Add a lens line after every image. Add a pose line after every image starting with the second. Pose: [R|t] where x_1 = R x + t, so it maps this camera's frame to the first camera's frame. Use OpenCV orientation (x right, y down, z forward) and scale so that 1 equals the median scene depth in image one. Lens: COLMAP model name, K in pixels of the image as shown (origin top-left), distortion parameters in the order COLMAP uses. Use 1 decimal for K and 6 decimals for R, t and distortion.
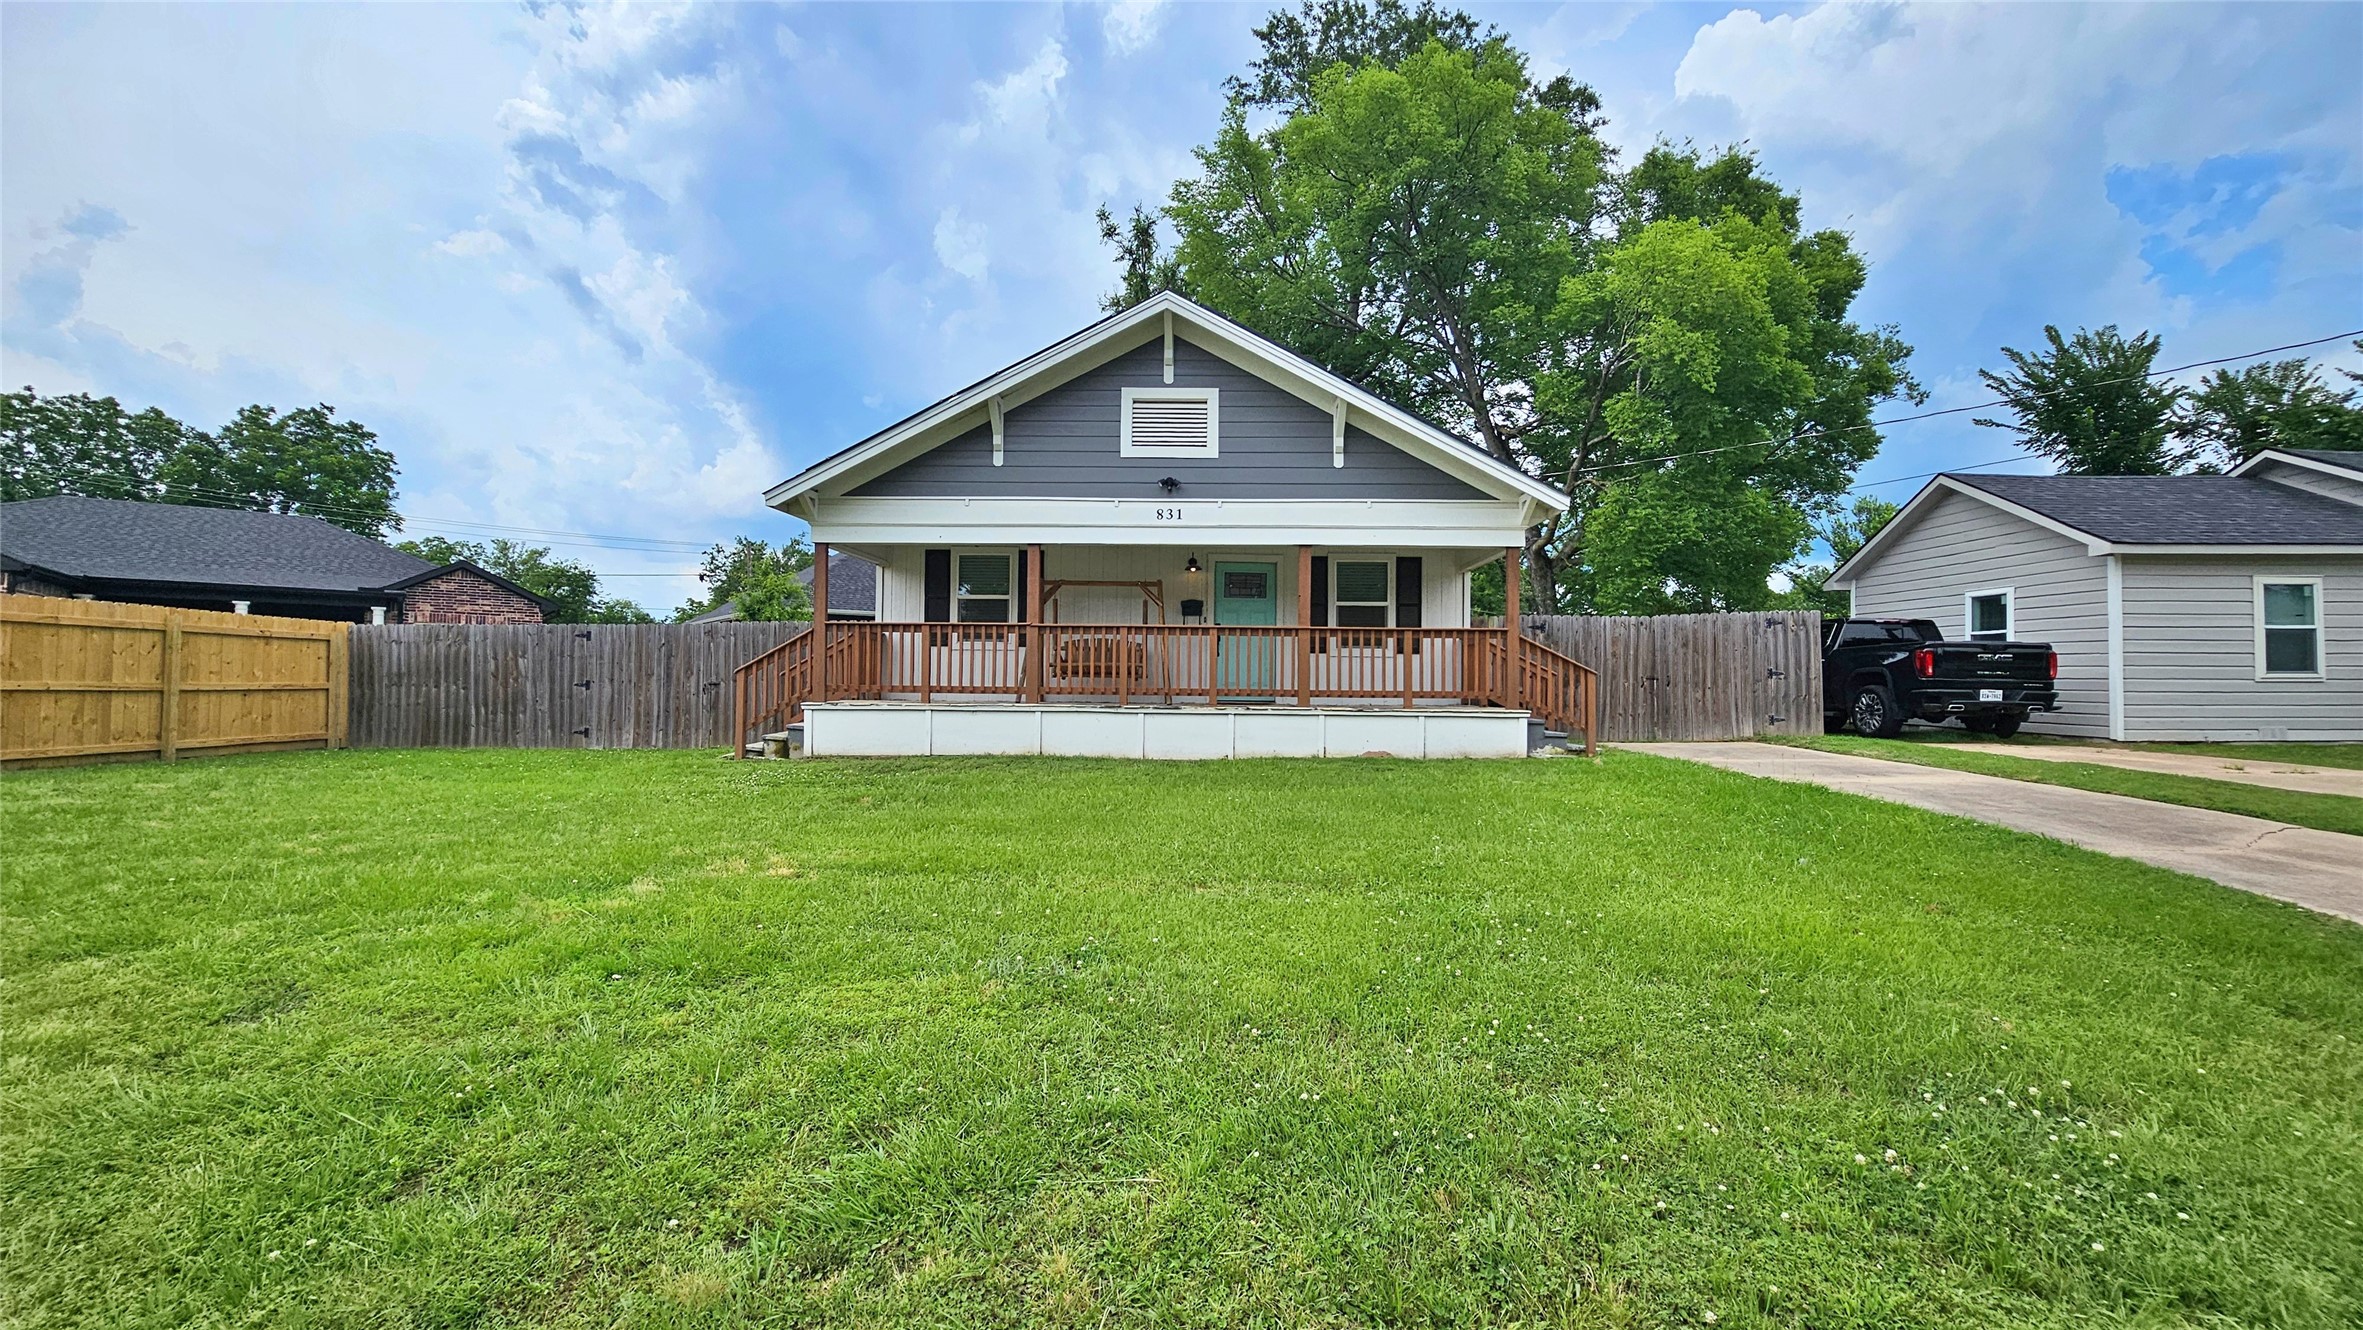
lens RADIAL K [[965.1, 0, 1188.6], [0, 965.1, 656.6], [0, 0, 1]] dist [-0.003318, 0.000272]
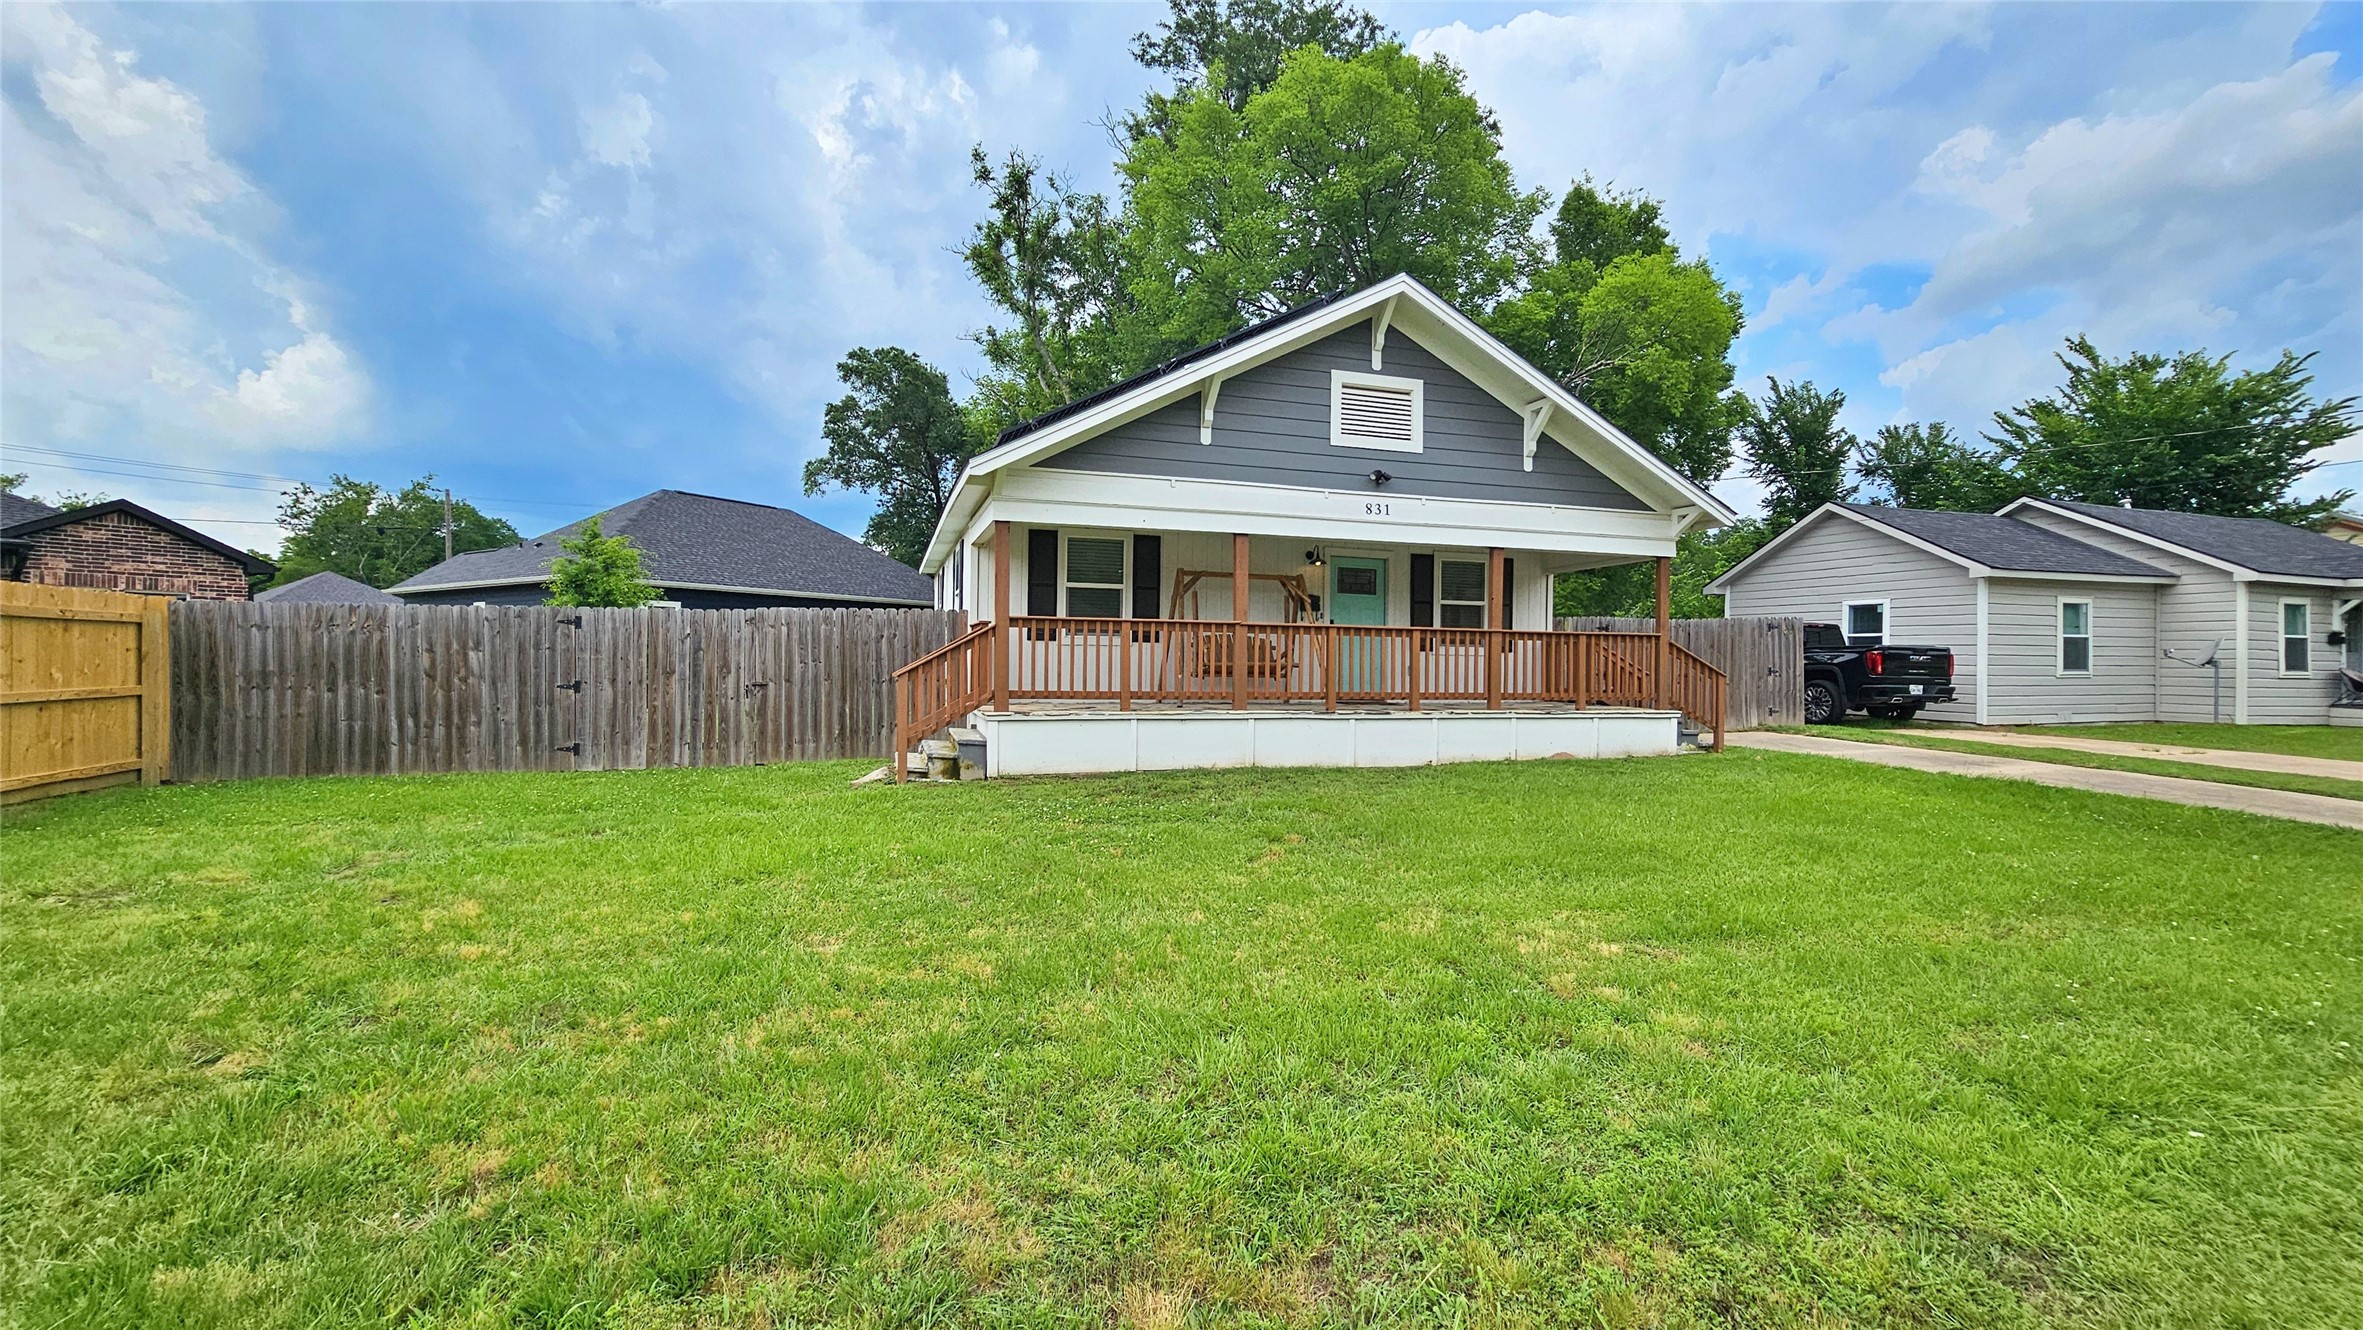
lens RADIAL K [[965.1, 0, 1187.6], [0, 965.1, 661.8], [0, 0, 1]] dist [-0.003318, 0.000272]
pose [[0.949912, 0.002331, 0.312509, -0.412584], [-0.012478, 0.999458, 0.030474, -0.020227], [-0.312268, -0.032847, 0.949426, 0.126923]]
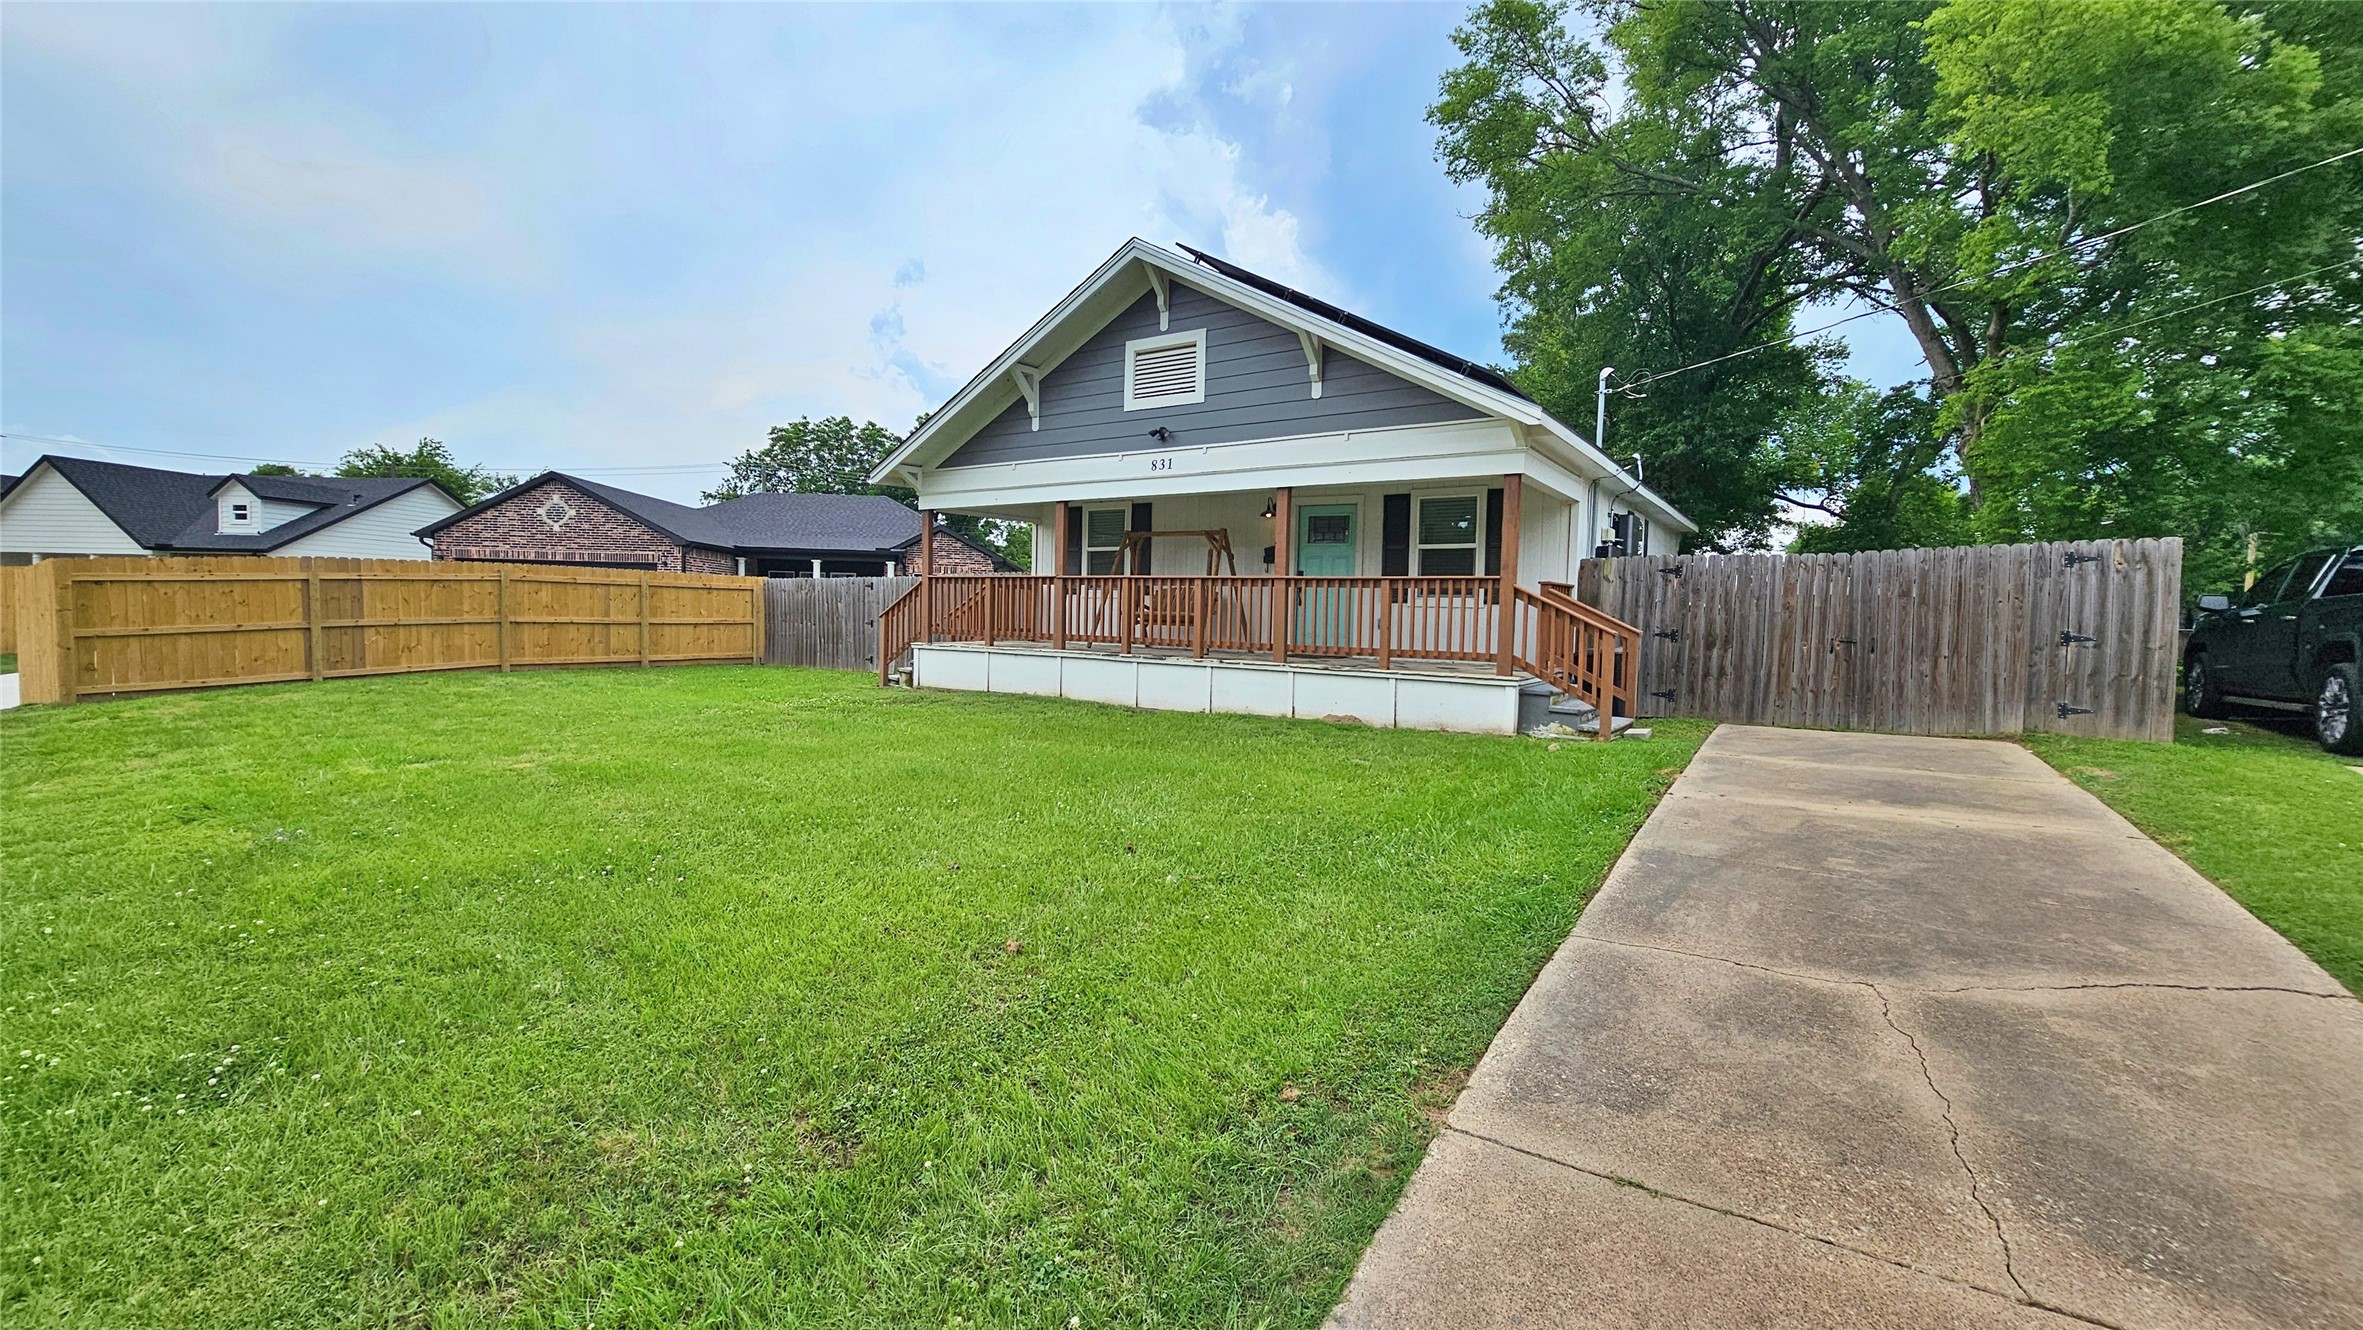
lens RADIAL K [[965.1, 0, 1183.7], [0, 965.1, 663.2], [0, 0, 1]] dist [-0.003318, 0.000272]
pose [[0.836580, 0.039985, -0.546384, 0.462240], [-0.001497, 0.997496, 0.070706, -0.010961], [0.547843, -0.058333, 0.834545, 0.138750]]
